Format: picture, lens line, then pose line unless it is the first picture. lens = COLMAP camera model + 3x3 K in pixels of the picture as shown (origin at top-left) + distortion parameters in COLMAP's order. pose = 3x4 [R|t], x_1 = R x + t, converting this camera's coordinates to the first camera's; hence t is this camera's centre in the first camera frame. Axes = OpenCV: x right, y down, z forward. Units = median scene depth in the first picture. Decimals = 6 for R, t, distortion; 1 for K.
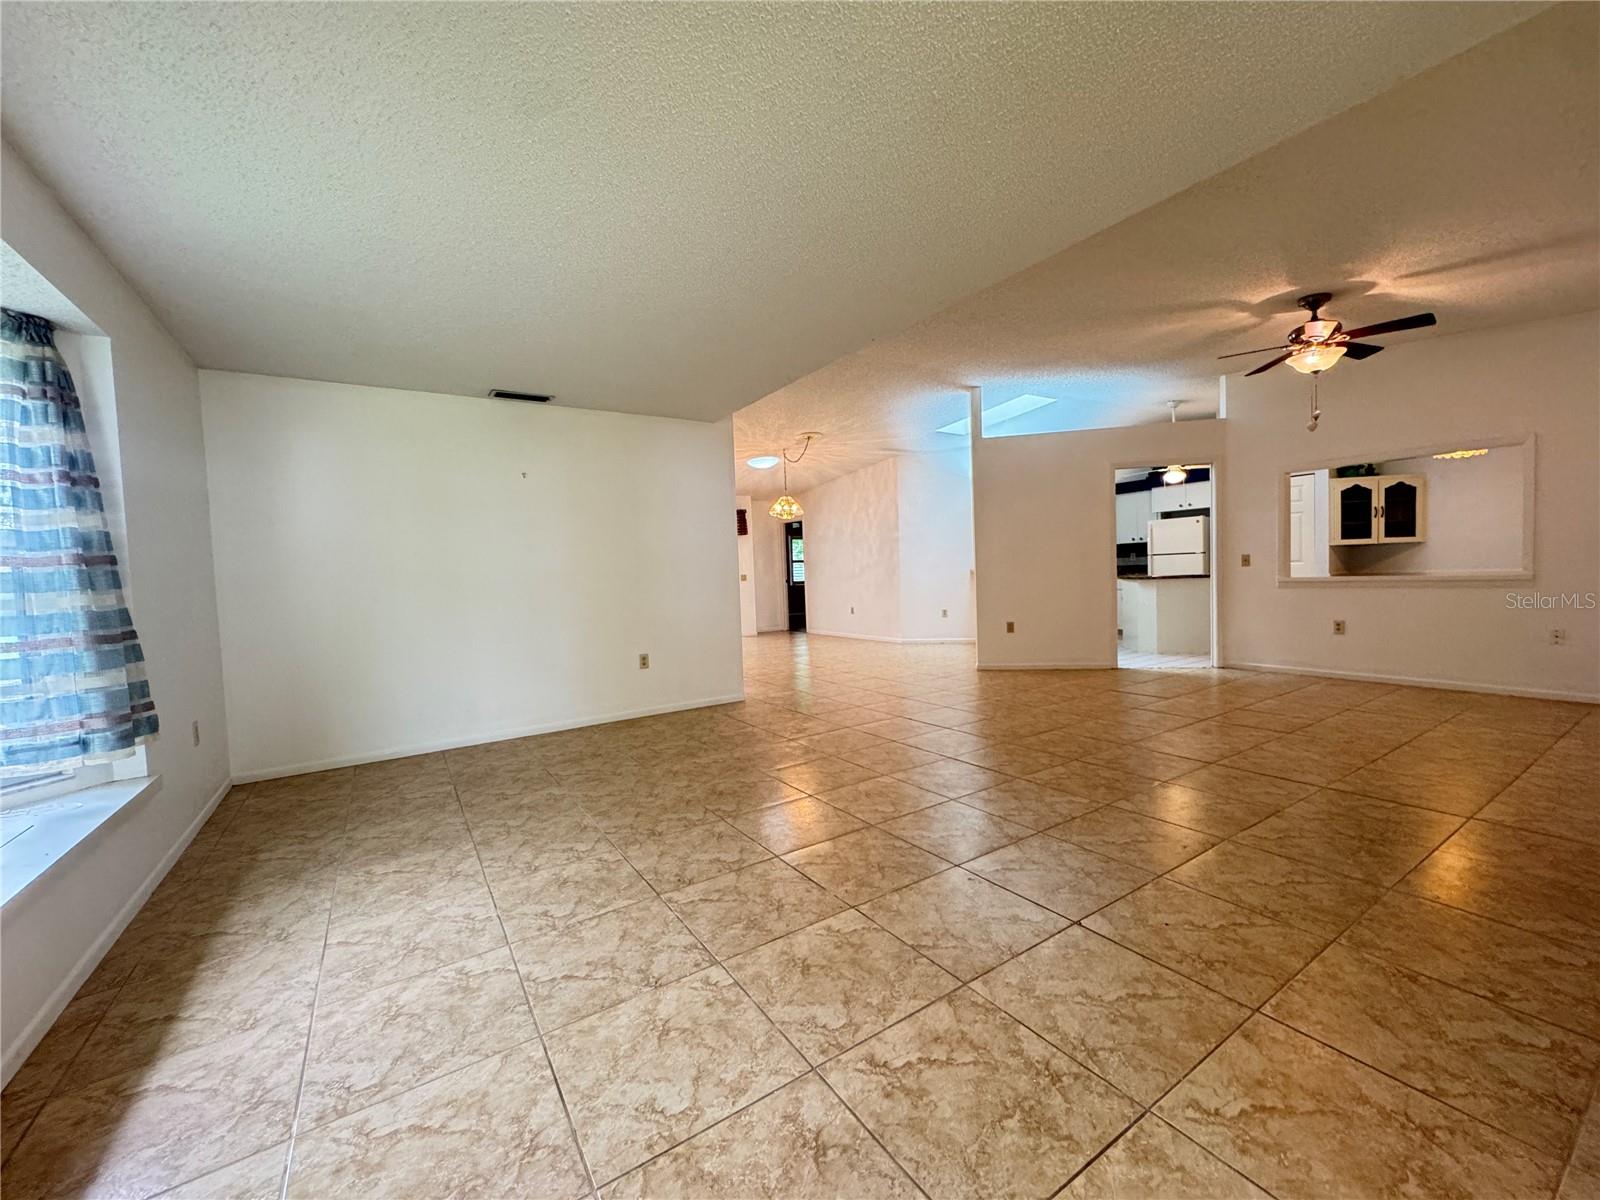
lens RADIAL K [[640.8, 0, 800.6], [0, 640.8, 590.0], [0, 0, 1]] dist [-0.002733, 0.000465]
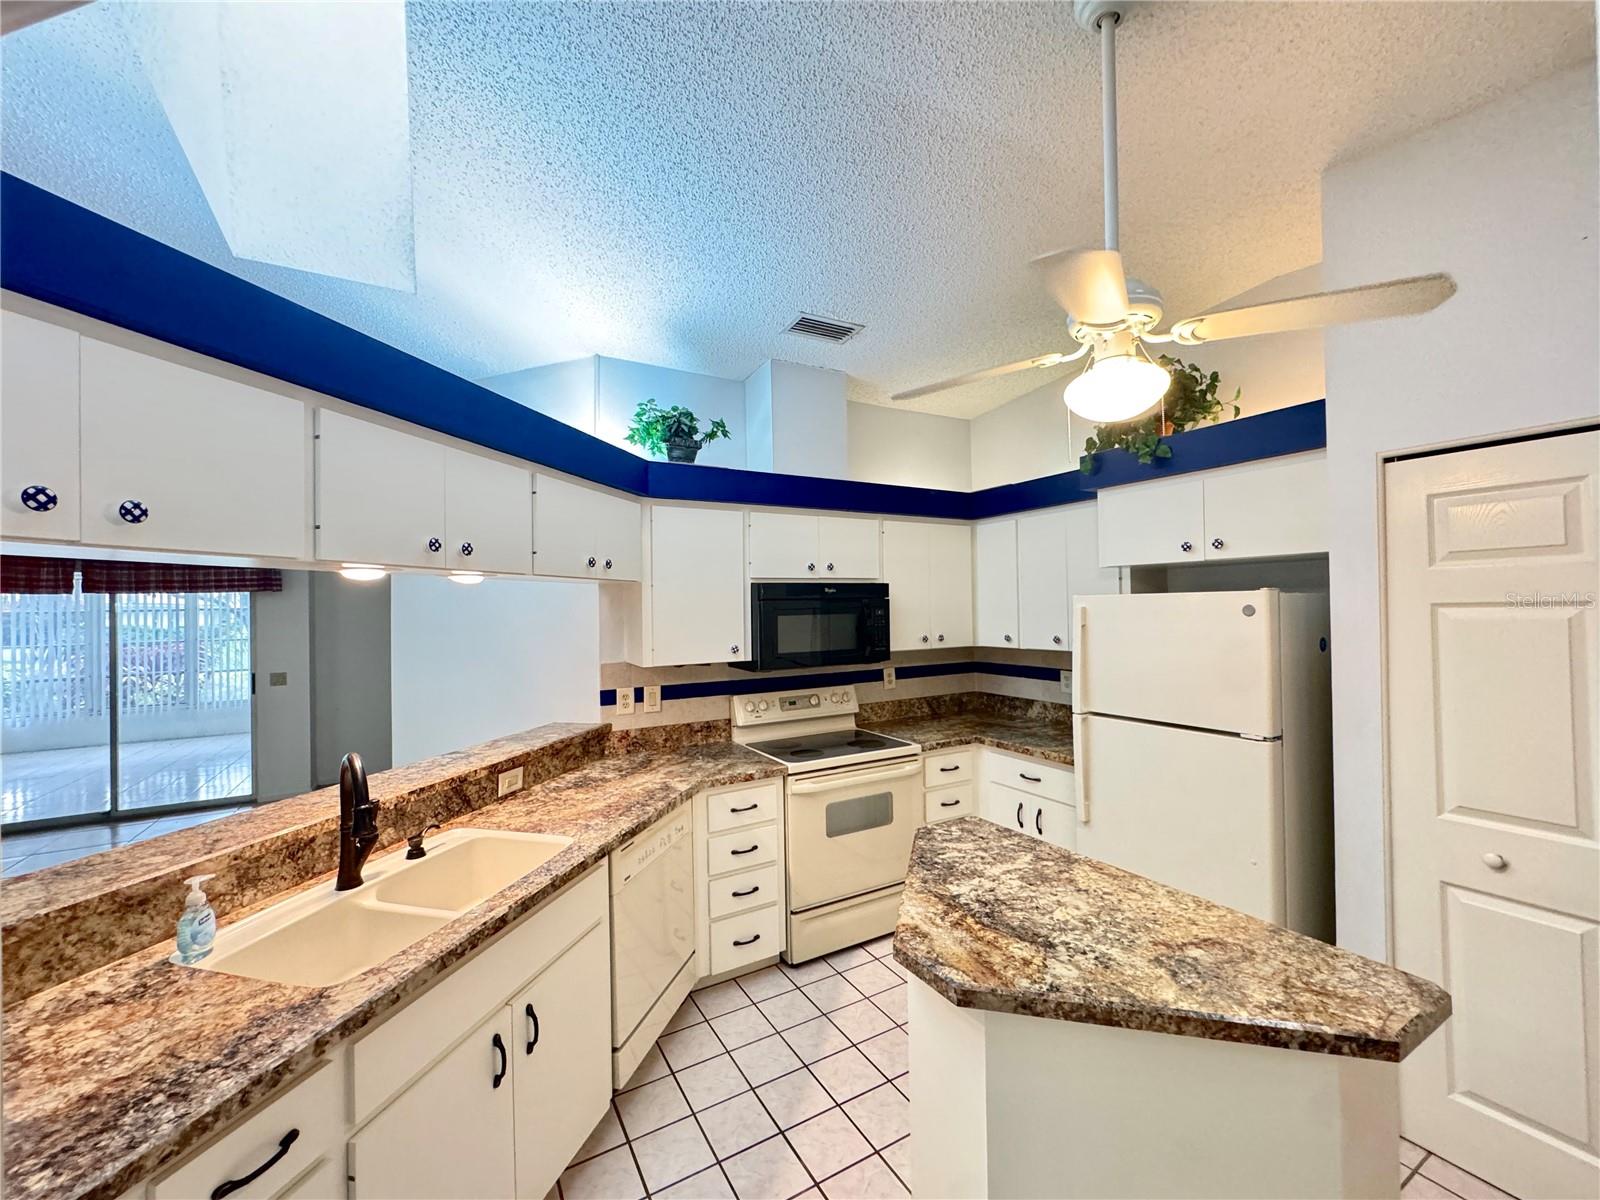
lens RADIAL K [[640.8, 0, 791.3], [0, 640.8, 606.0], [0, 0, 1]] dist [-0.002733, 0.000465]
pose [[0.997312, 0.023765, -0.069313, 0.582788], [-0.025999, 0.999165, -0.031511, -0.121534], [0.068506, 0.033228, 0.997097, 0.935495]]
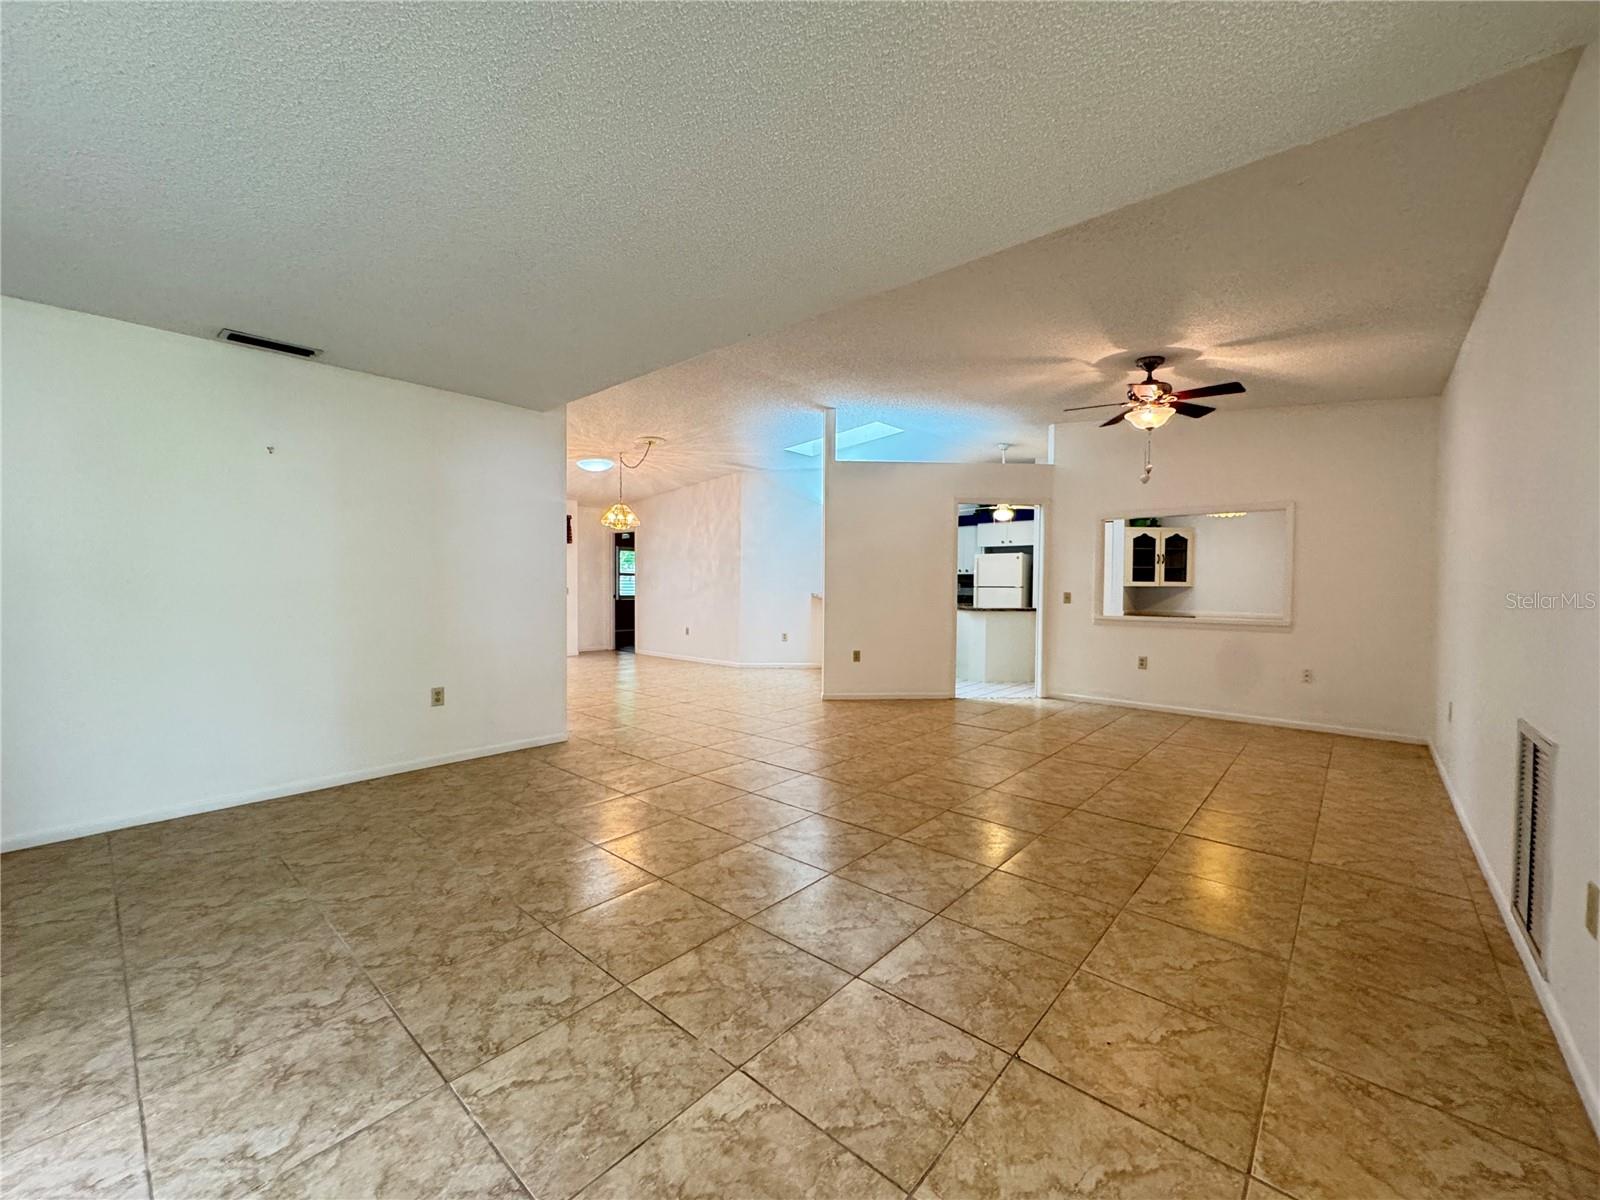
lens RADIAL K [[640.8, 0, 803.1], [0, 640.8, 599.0], [0, 0, 1]] dist [-0.002733, 0.000465]
pose [[0.961702, 0.038392, 0.271394, -0.019540], [-0.035690, 0.999252, -0.014885, -0.011229], [-0.271762, 0.004629, 0.962353, 0.076260]]
